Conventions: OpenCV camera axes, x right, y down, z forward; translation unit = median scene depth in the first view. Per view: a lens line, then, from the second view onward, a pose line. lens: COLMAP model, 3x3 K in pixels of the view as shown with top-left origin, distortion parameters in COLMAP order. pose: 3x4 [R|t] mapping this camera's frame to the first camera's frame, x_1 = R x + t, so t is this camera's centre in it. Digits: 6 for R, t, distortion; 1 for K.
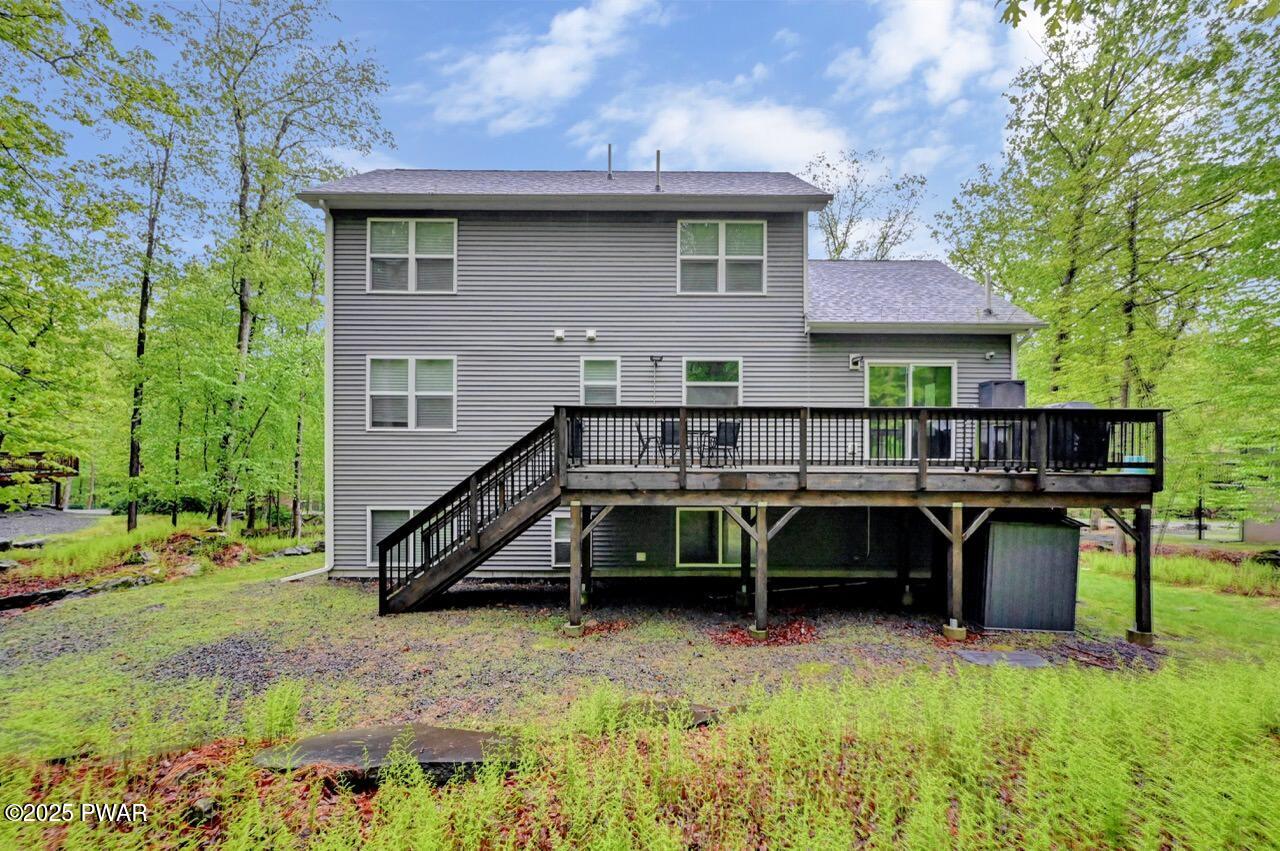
lens RADIAL K [[541.5, 0, 649.6], [0, 541.5, 450.3], [0, 0, 1]] dist [-0.002882, -0.000146]
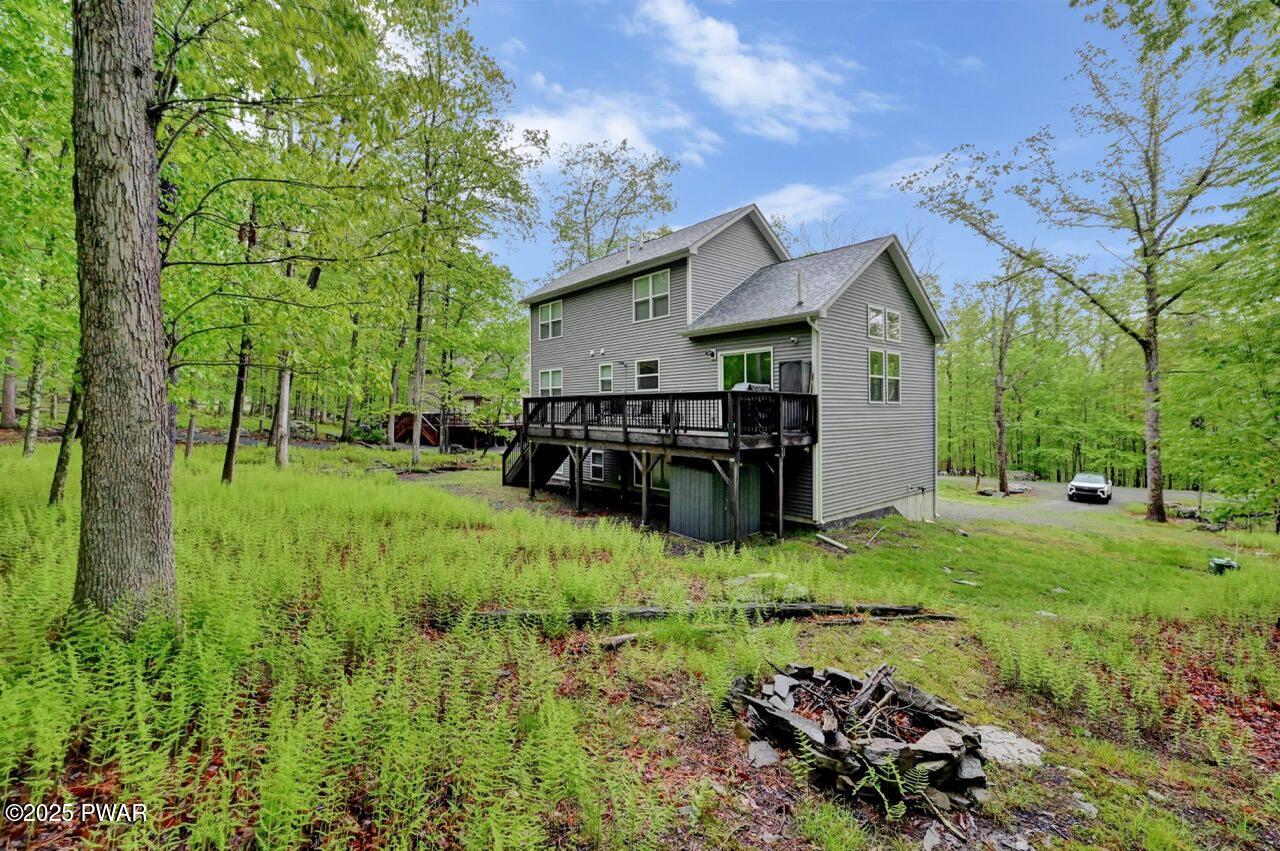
lens RADIAL K [[542.1, 0, 647.3], [0, 542.1, 404.2], [0, 0, 1]] dist [-0.000709, -0.000173]
pose [[0.653143, -0.012265, -0.757135, 1.352049], [0.007902, 0.999925, -0.009381, -0.021248], [0.757193, 0.000144, 0.653191, -0.061896]]
